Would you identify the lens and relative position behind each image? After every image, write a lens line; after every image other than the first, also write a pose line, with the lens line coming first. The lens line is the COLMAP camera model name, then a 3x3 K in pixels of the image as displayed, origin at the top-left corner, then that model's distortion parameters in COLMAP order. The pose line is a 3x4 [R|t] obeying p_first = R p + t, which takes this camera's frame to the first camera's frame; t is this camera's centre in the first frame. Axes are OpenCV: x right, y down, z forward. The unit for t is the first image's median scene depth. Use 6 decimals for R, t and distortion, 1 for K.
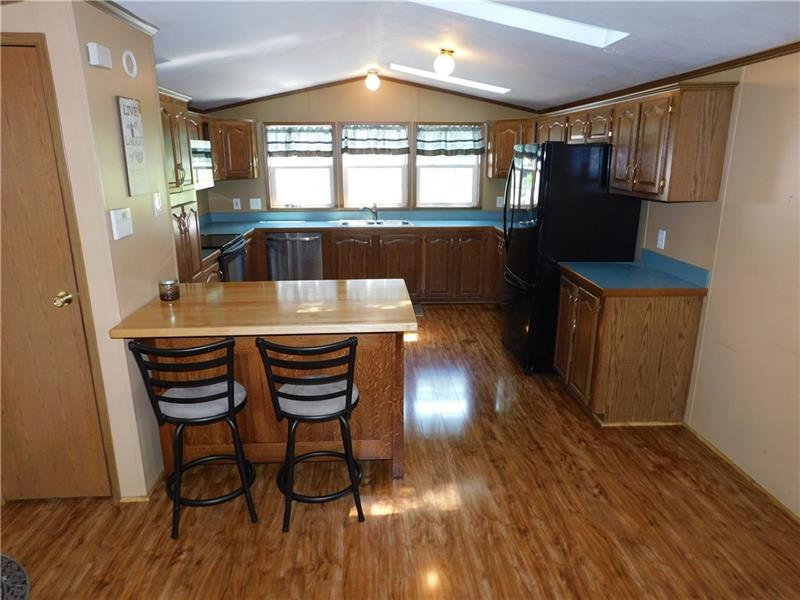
lens RADIAL K [[533.9, 0, 403.6], [0, 533.9, 304.7], [0, 0, 1]] dist [-0.053071, 0.042053]
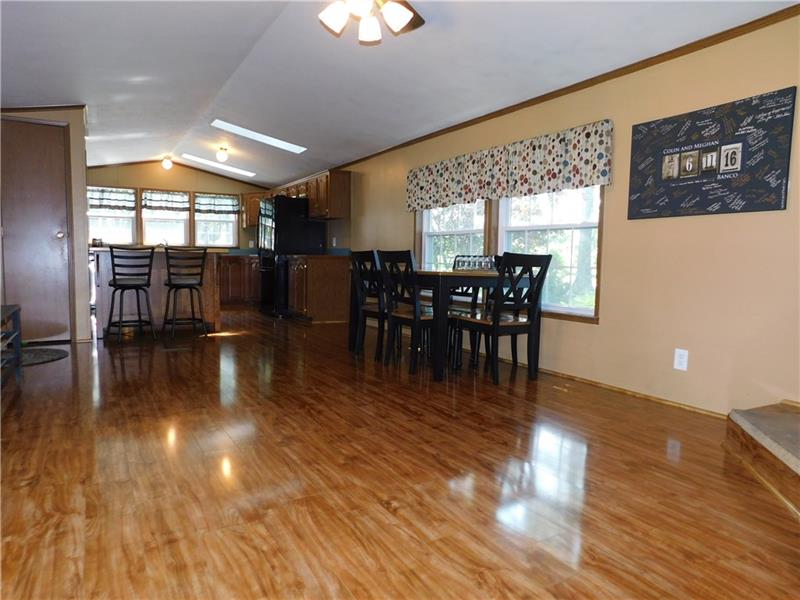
lens RADIAL K [[533.9, 0, 398.9], [0, 533.9, 299.7], [0, 0, 1]] dist [-0.053071, 0.042053]
pose [[0.893401, -0.019372, 0.448842, -0.142111], [0.106054, 0.979928, -0.168803, 0.288942], [-0.436563, 0.198410, 0.877523, -0.553649]]
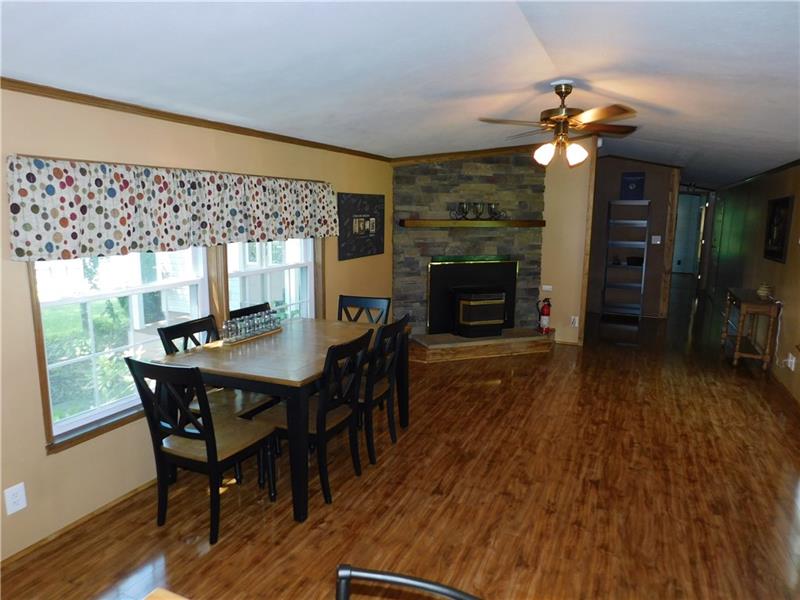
lens RADIAL K [[533.9, 0, 393.7], [0, 533.9, 298.5], [0, 0, 1]] dist [-0.053071, 0.042053]
pose [[-0.877446, -0.092789, 0.470615, -0.112238], [0.116268, 0.910713, 0.396338, -0.116898], [-0.465371, 0.402483, -0.788313, 0.425228]]
